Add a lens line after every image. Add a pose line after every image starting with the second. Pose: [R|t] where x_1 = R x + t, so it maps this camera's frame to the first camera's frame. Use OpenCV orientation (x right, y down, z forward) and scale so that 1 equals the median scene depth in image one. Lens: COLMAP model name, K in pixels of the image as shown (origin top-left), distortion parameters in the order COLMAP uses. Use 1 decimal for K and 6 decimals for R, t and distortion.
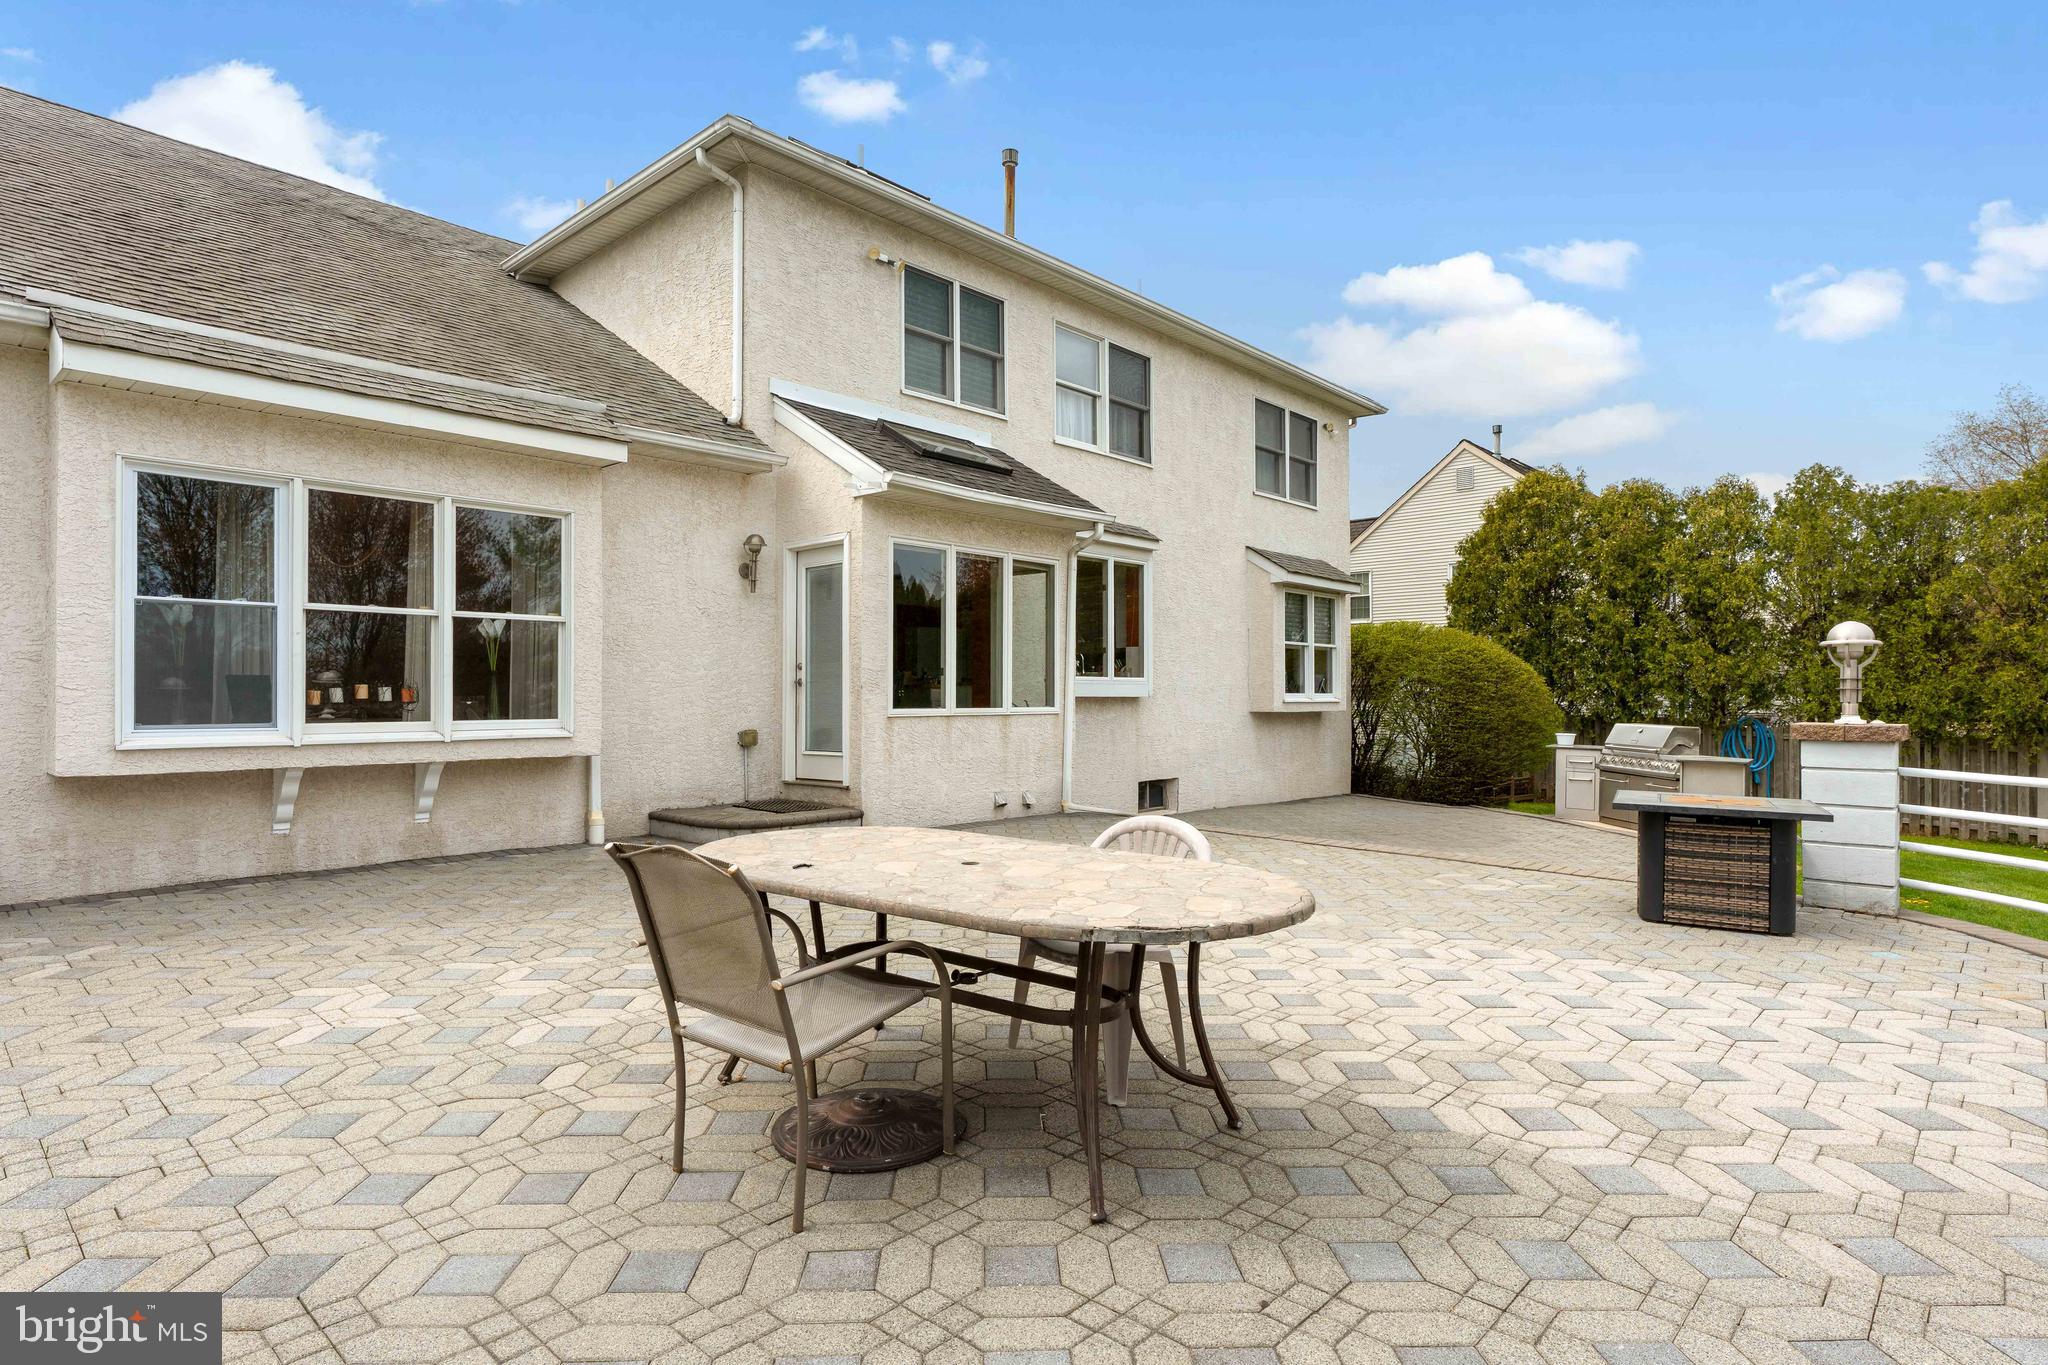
lens RADIAL K [[1132.5, 0, 1050.7], [0, 1132.5, 685.3], [0, 0, 1]] dist [0.001800, 0.001901]
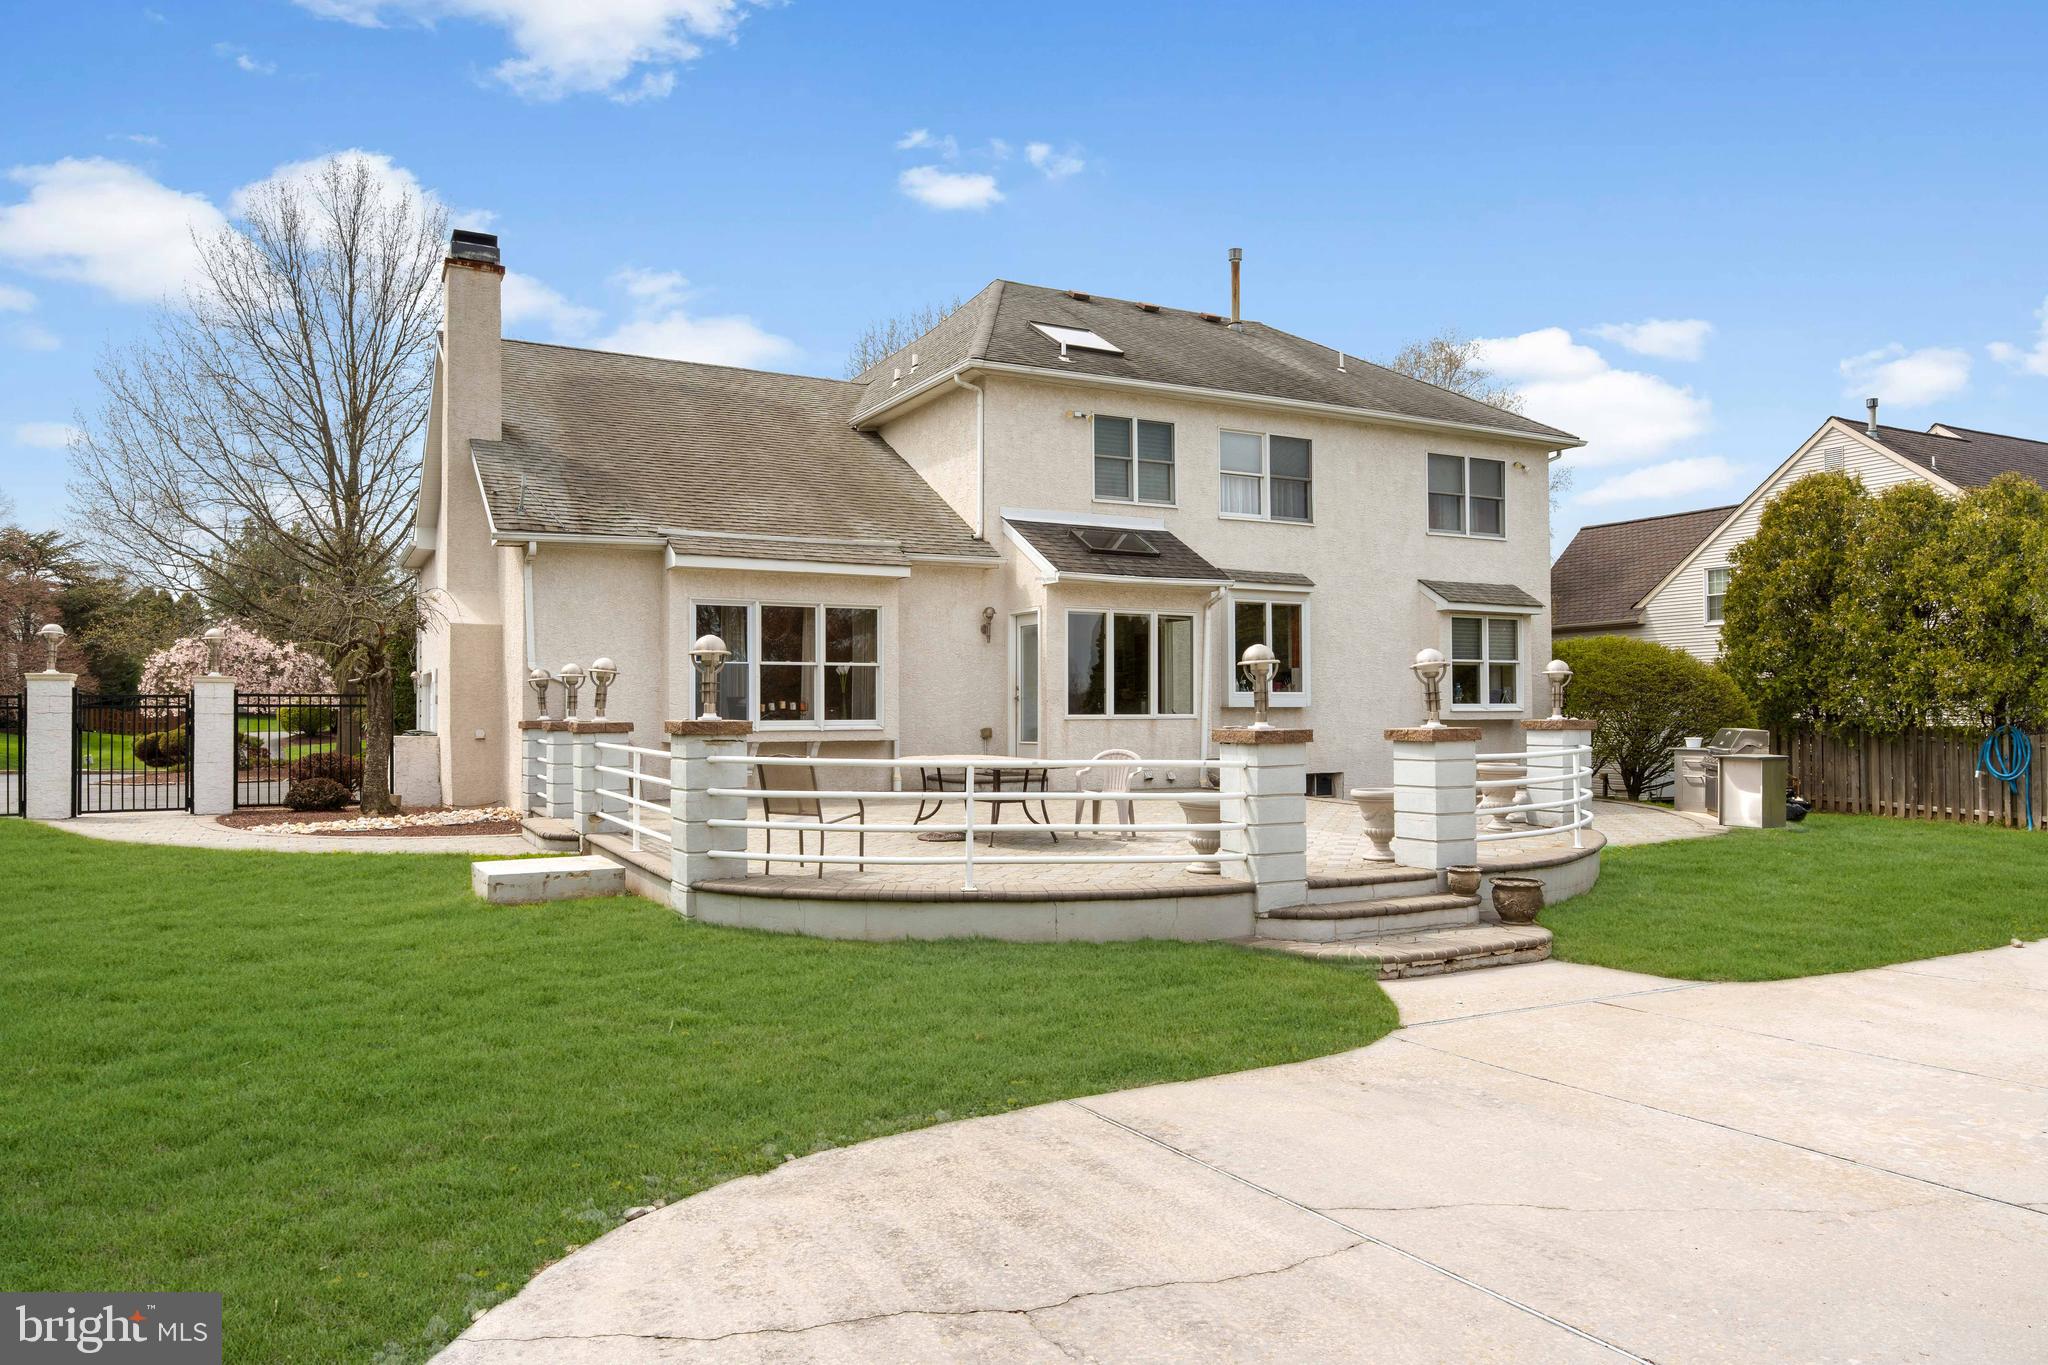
lens RADIAL K [[1448.0, 0, 1028.8], [0, 1448.0, 679.7], [0, 0, 1]] dist [-0.017916, -0.005713]
pose [[0.945327, -0.009663, -0.325981, 0.422802], [0.006177, 0.999912, -0.011727, -0.004215], [0.326066, 0.009072, 0.945304, -0.850796]]
